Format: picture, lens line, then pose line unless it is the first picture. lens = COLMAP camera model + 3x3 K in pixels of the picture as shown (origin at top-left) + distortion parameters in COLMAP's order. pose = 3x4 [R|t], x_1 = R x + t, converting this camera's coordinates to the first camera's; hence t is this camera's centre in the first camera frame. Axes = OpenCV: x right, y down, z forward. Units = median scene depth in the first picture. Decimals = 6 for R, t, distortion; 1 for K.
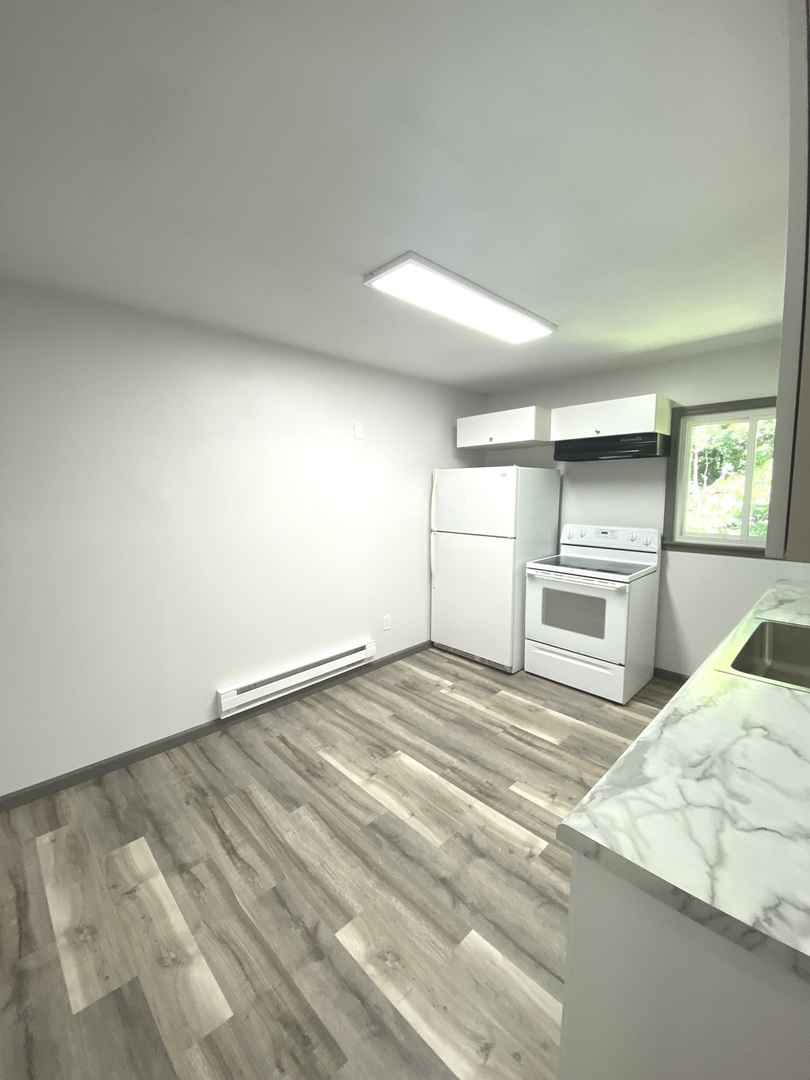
lens RADIAL K [[439.9, 0, 405.0], [0, 439.9, 540.0], [0, 0, 1]] dist [0.012363, -0.018350]
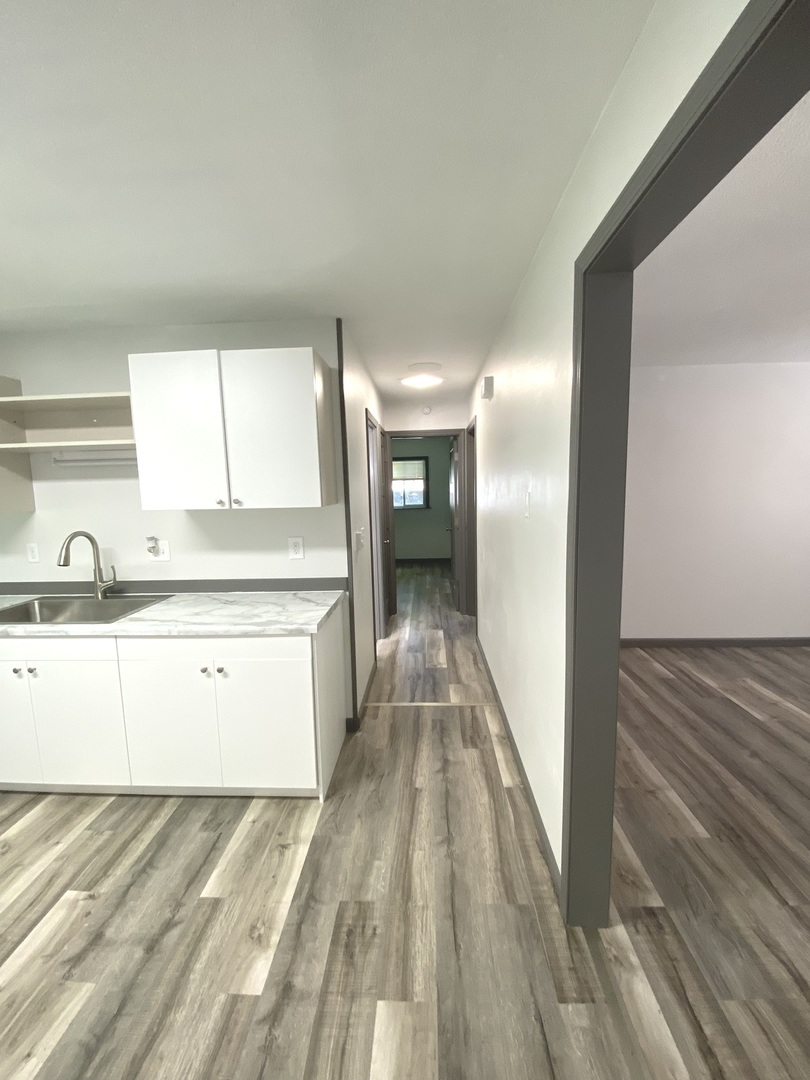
lens RADIAL K [[437.3, 0, 403.9], [0, 437.3, 537.6], [0, 0, 1]] dist [0.017552, -0.018252]
pose [[-0.680298, -0.070056, 0.729580, -0.682226], [0.115611, 0.972703, 0.201203, -0.105957], [-0.723760, 0.221225, -0.653629, 0.846953]]
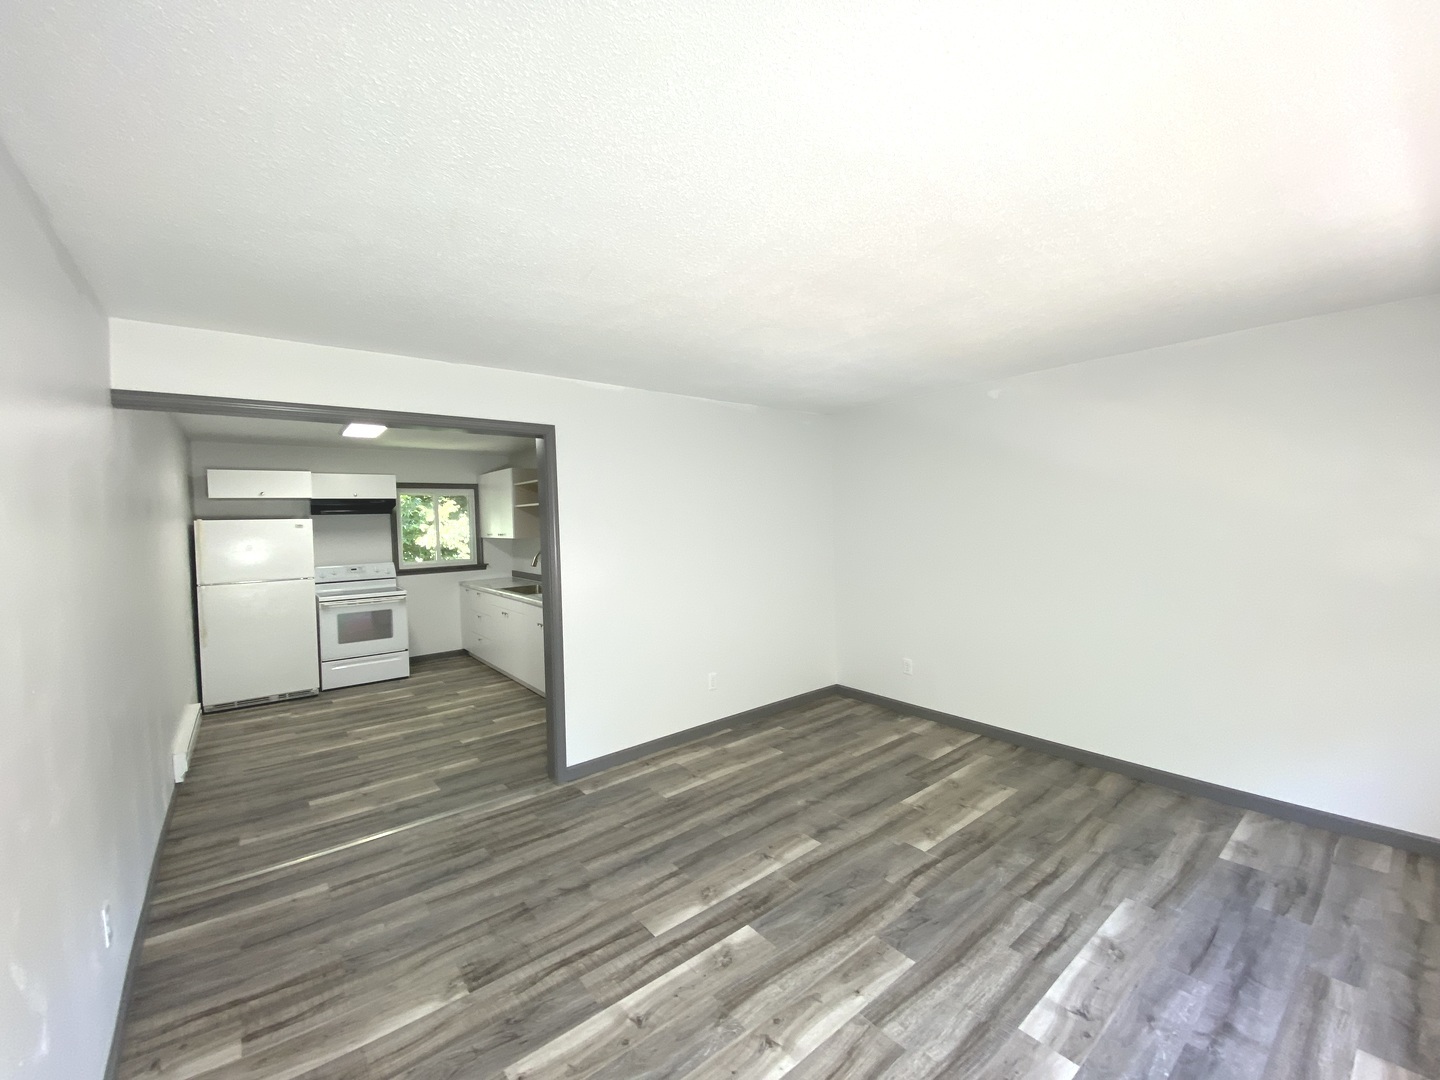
lens RADIAL K [[586.5, 0, 724.9], [0, 586.5, 535.0], [0, 0, 1]] dist [0.012363, -0.018350]
pose [[0.095009, -0.028064, 0.995081, -2.076969], [0.148997, 0.988743, 0.013659, 0.038881], [-0.984263, 0.146966, 0.098121, -0.496145]]
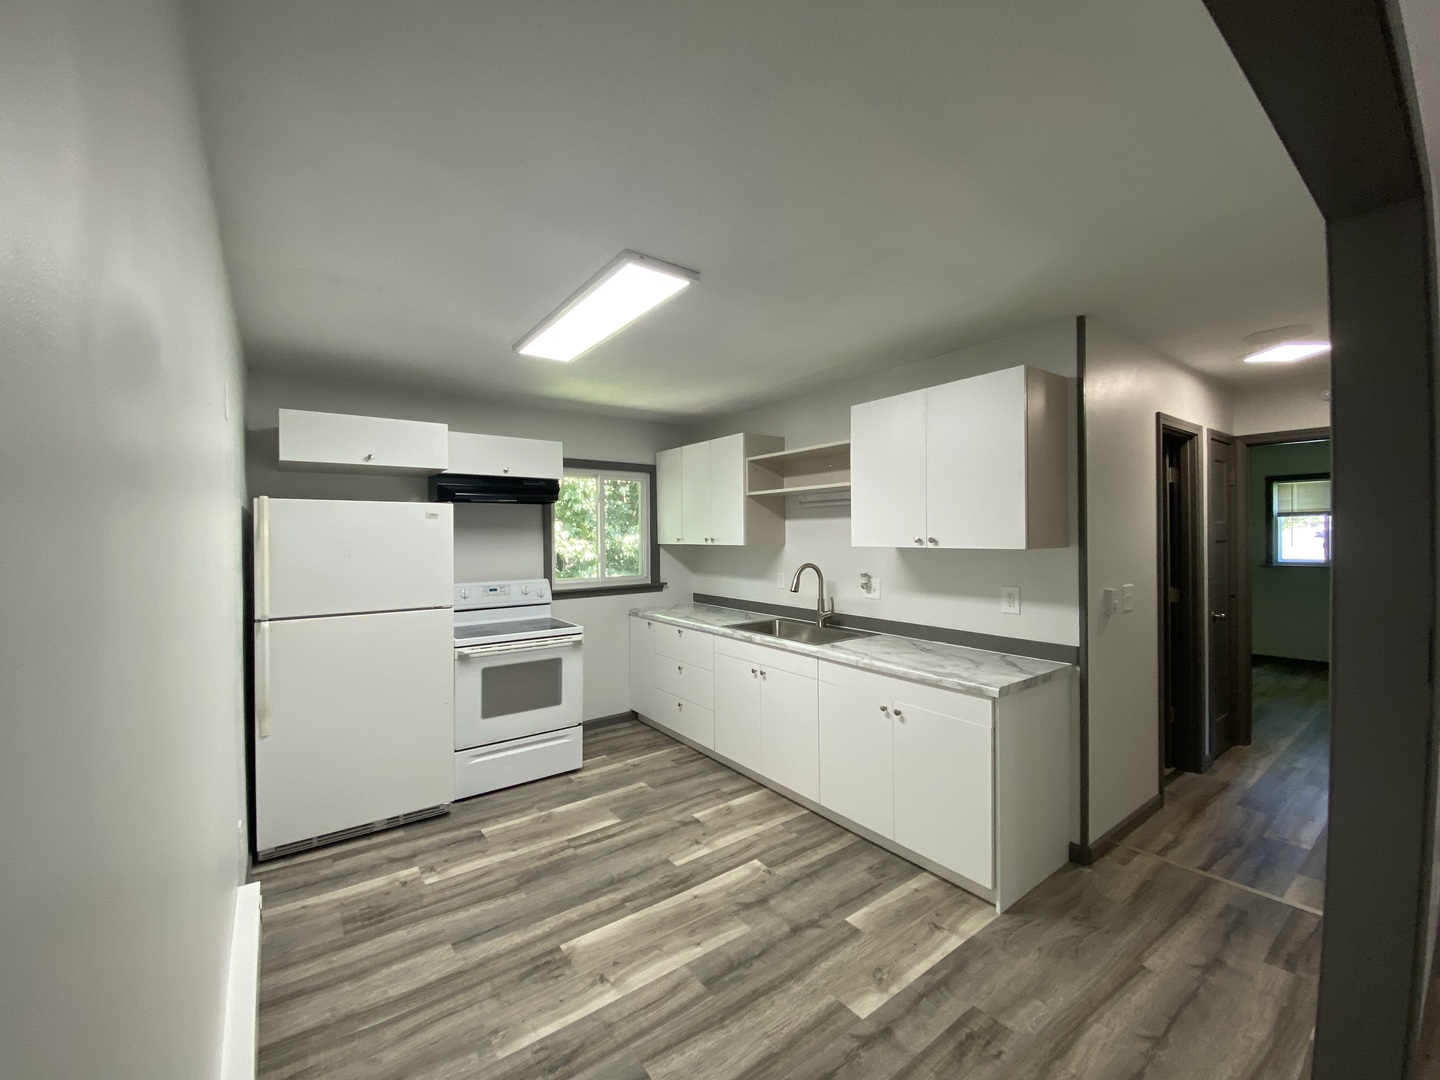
lens RADIAL K [[583.1, 0, 721.3], [0, 583.1, 533.0], [0, 0, 1]] dist [0.017552, -0.018252]
pose [[0.130187, 0.003673, 0.991483, -1.017105], [0.131110, 0.991148, -0.020888, -0.076429], [-0.982783, 0.132713, 0.128552, 0.728390]]
